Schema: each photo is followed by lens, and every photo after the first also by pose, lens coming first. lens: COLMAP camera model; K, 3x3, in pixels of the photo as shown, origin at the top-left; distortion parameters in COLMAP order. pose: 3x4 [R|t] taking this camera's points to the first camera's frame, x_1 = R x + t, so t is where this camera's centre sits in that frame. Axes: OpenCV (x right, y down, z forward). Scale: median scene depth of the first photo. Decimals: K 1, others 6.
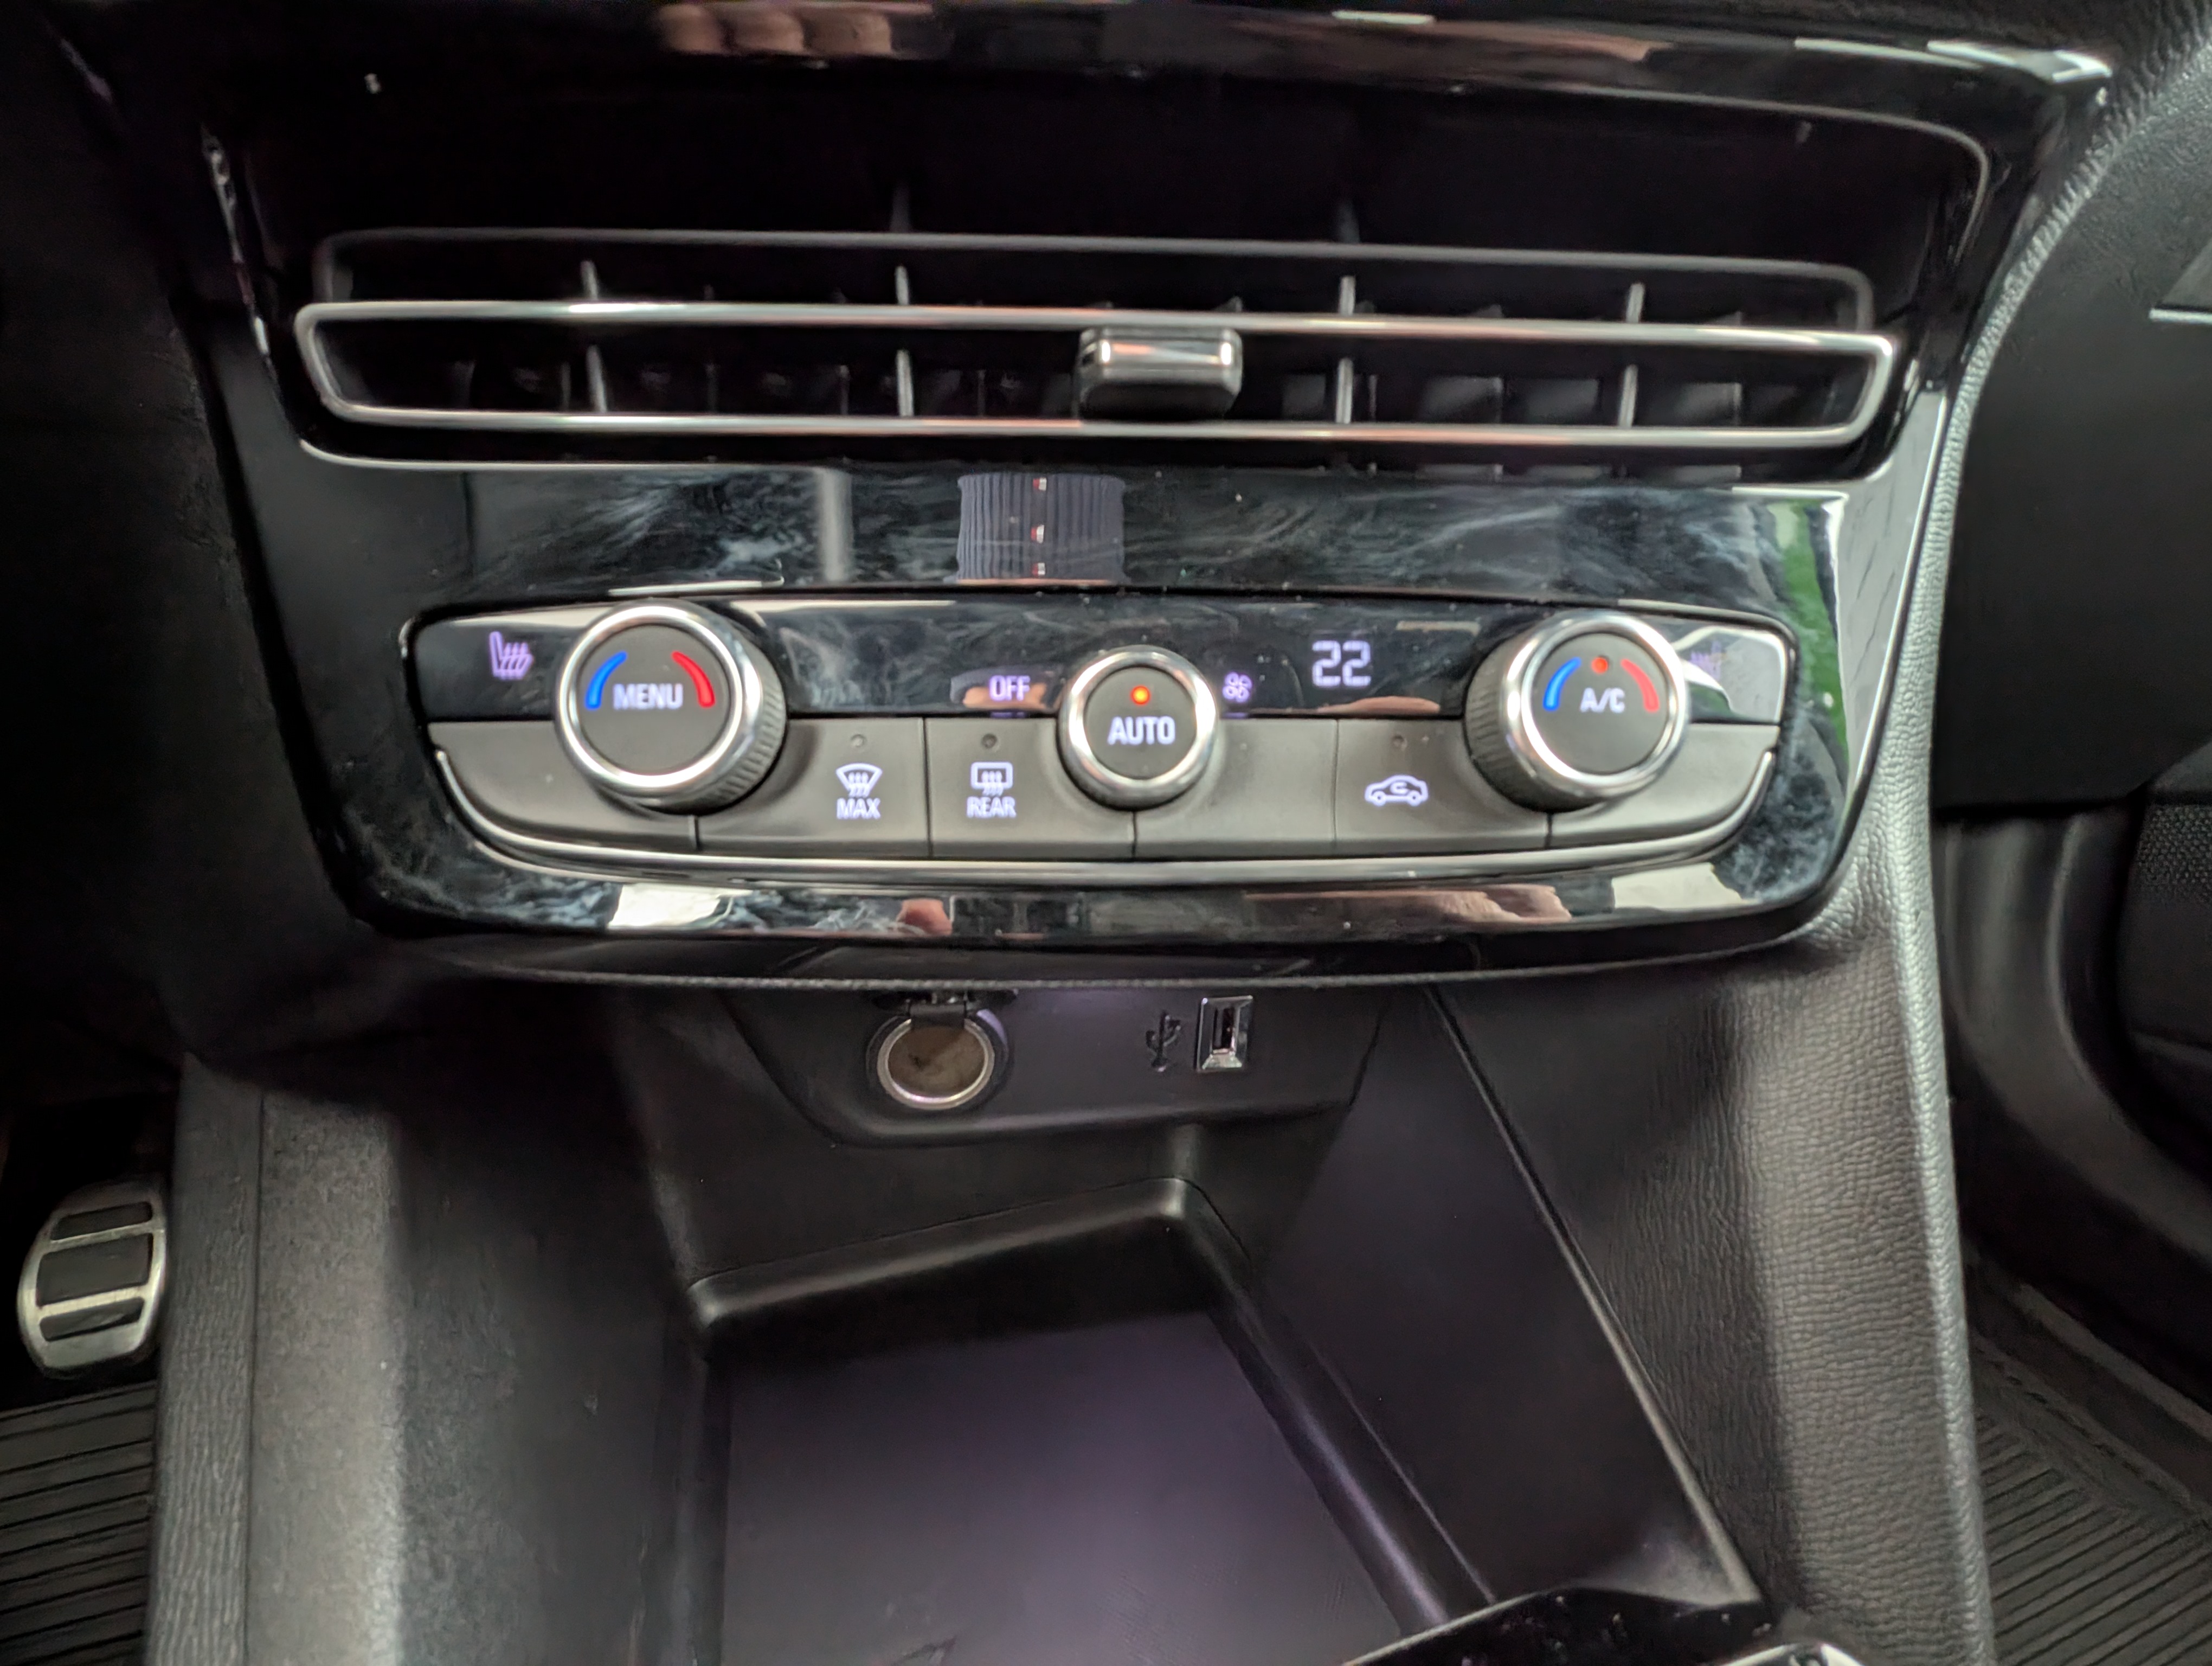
lens RADIAL K [[1039.9, 0, 1106.0], [0, 1039.9, 833.0], [0, 0, 1]] dist [-0.000390, 0.001545]
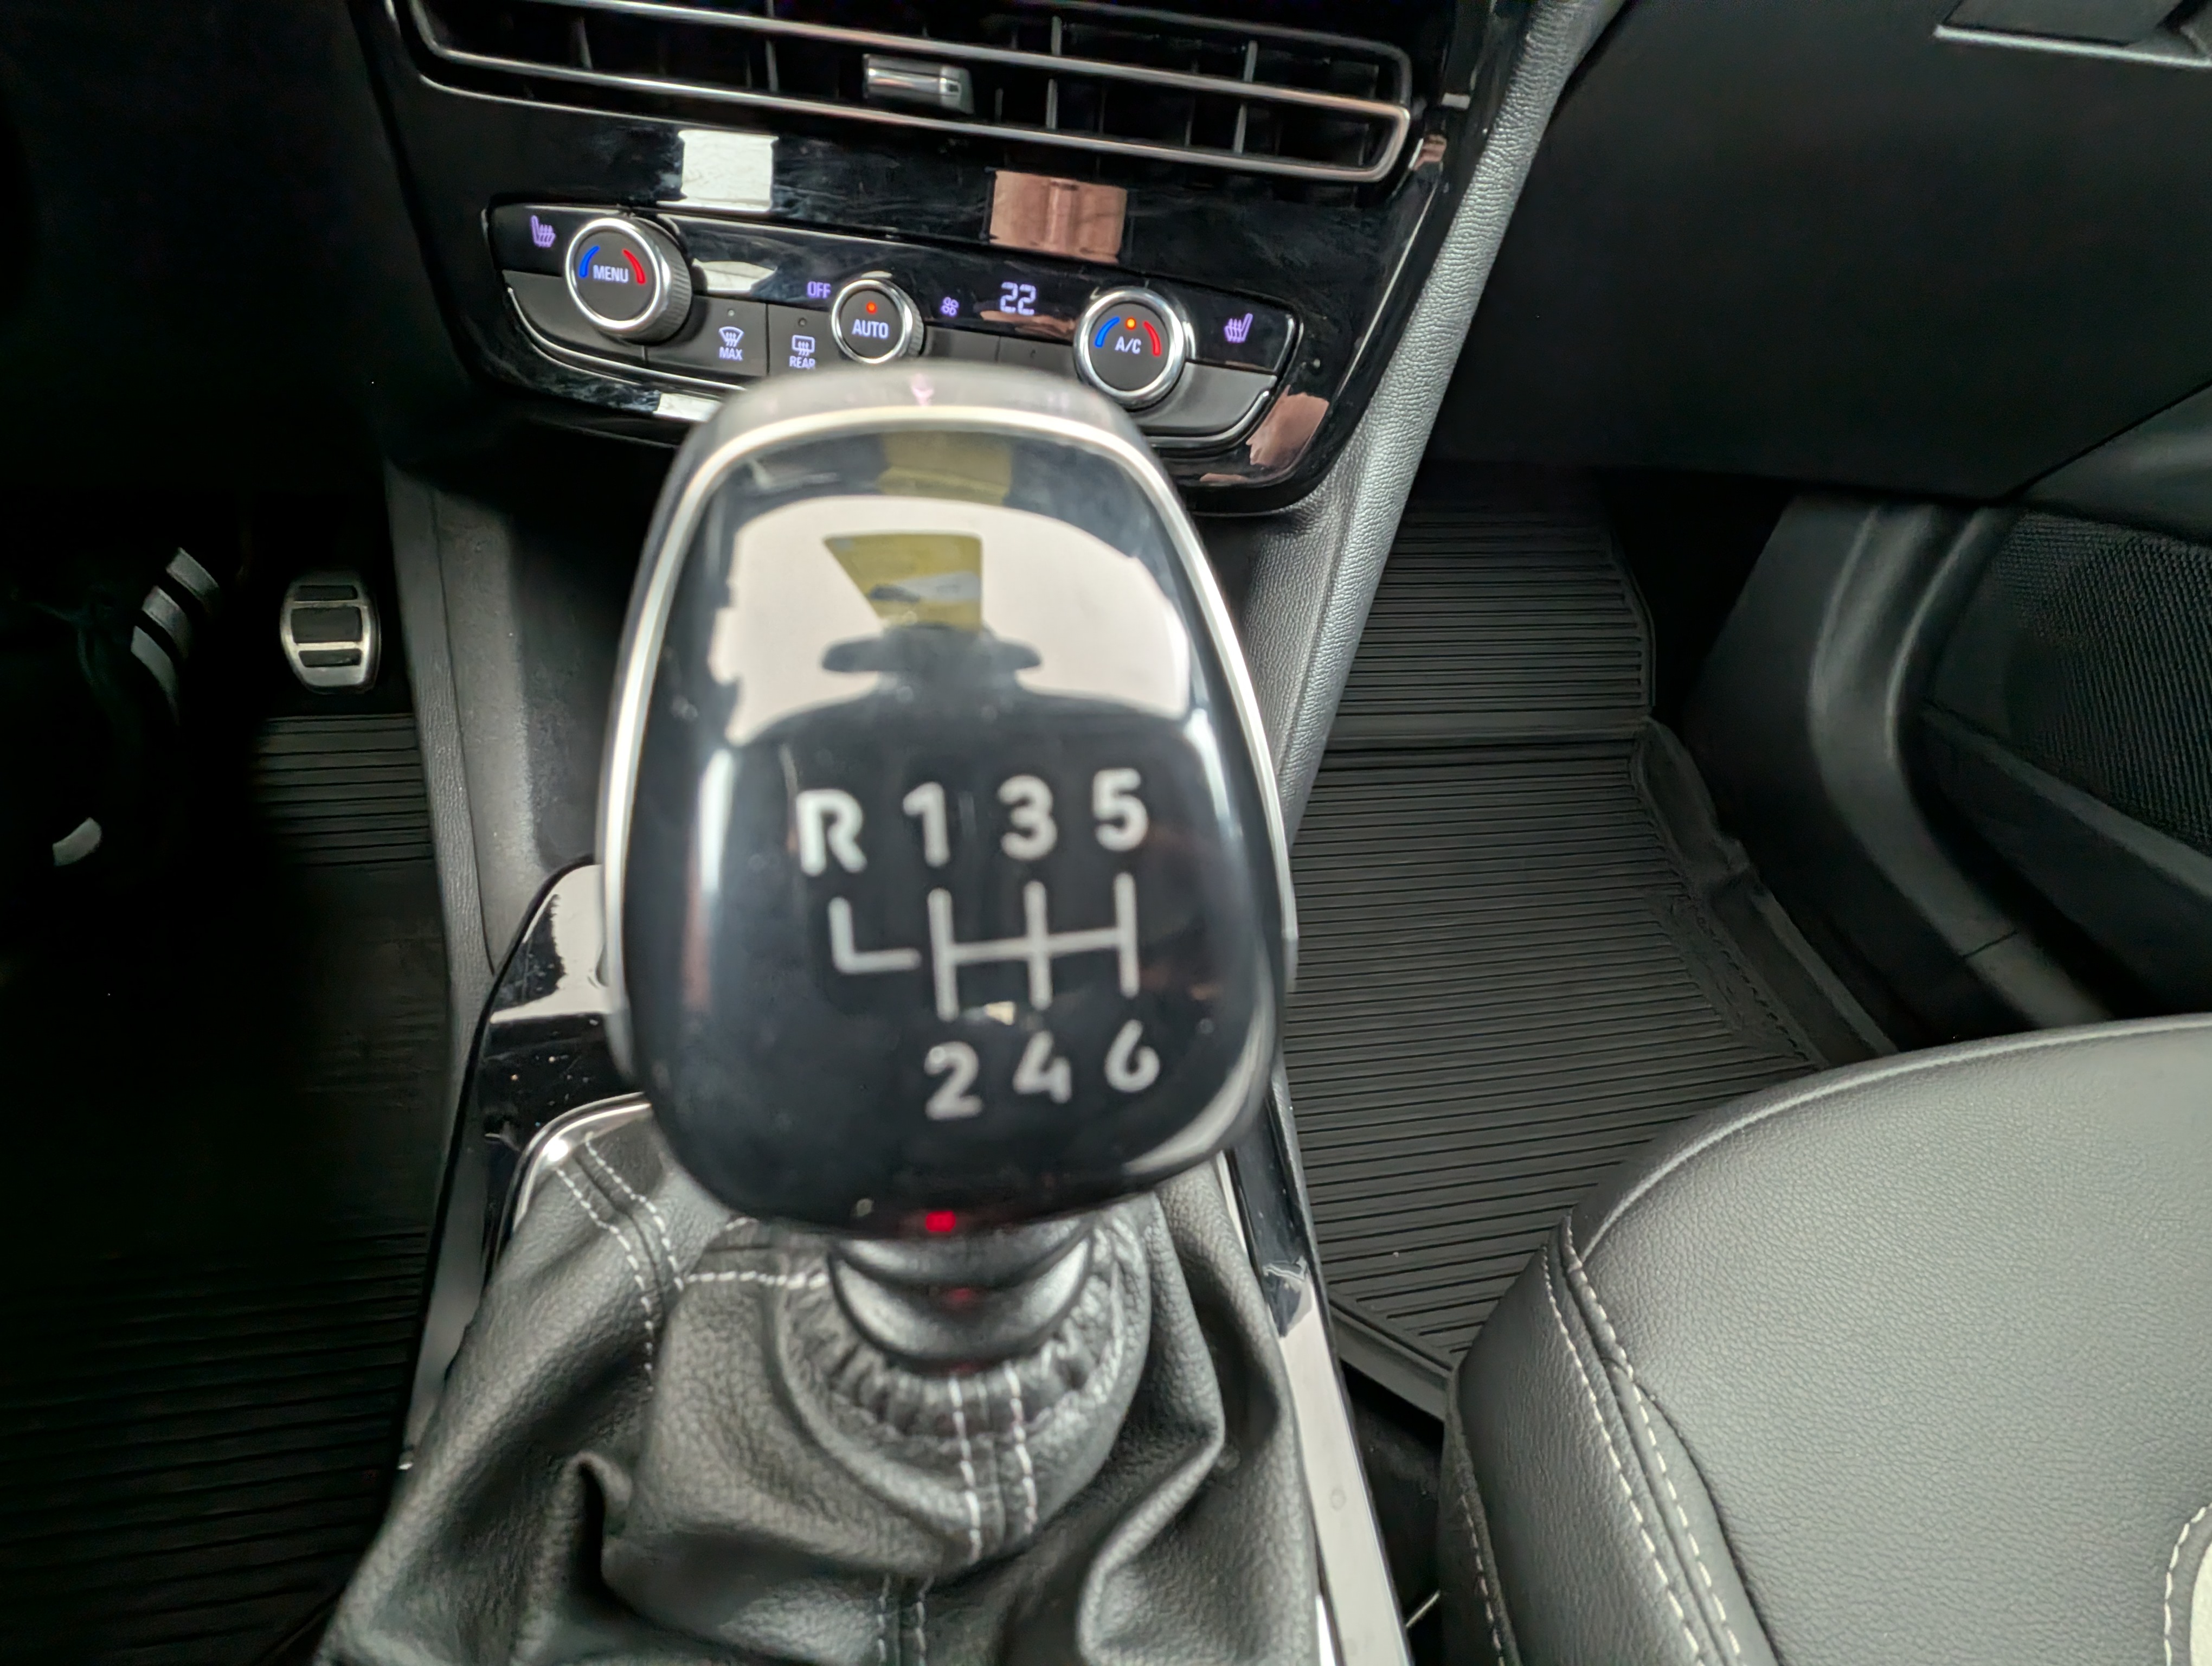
lens RADIAL K [[1039.9, 0, 1106.0], [0, 1039.9, 833.0], [0, 0, 1]] dist [-0.000390, 0.001545]
pose [[0.985167, 0.162690, -0.054567, 0.614480], [-0.130009, 0.915203, 0.381445, -0.033856], [0.111997, -0.368693, 0.922780, -0.874955]]
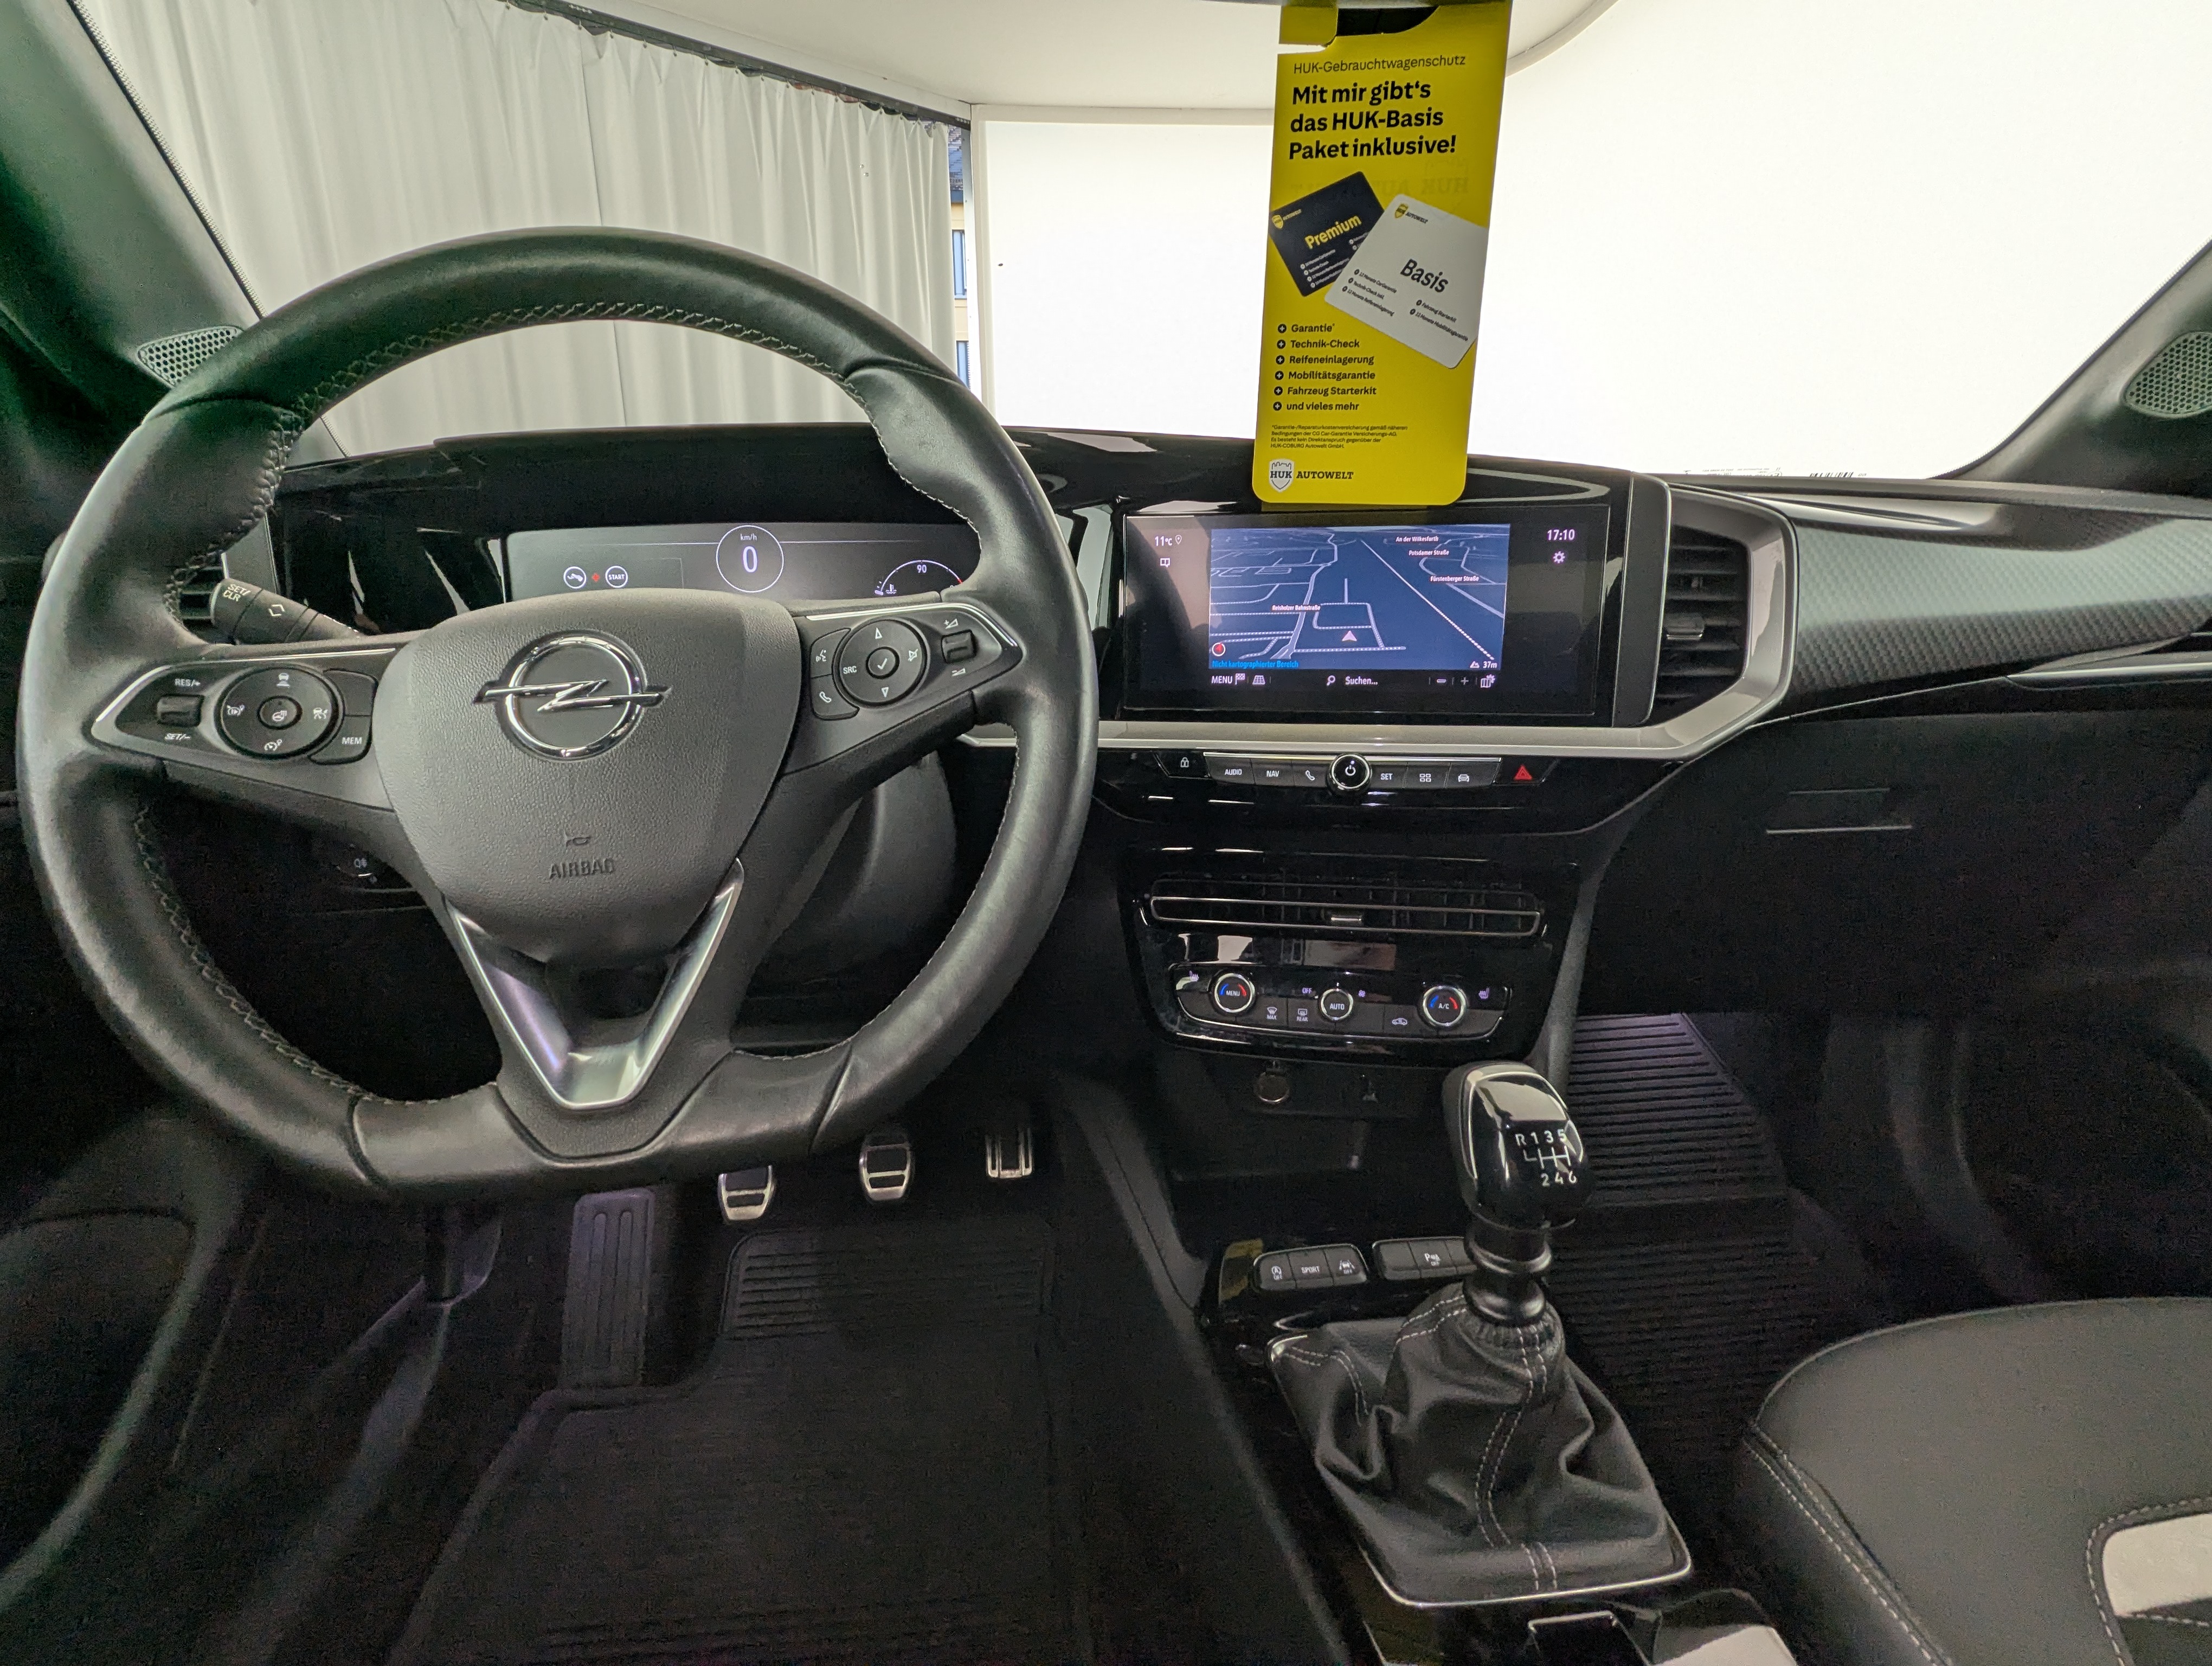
lens RADIAL K [[1050.1, 0, 1116.5], [0, 1050.1, 831.8], [0, 0, 1]] dist [-0.001066, 0.000231]
pose [[0.975987, 0.032550, -0.215385, 0.049451], [-0.053386, 0.994360, -0.091638, -0.344289], [0.211187, 0.100936, 0.972220, -3.362892]]
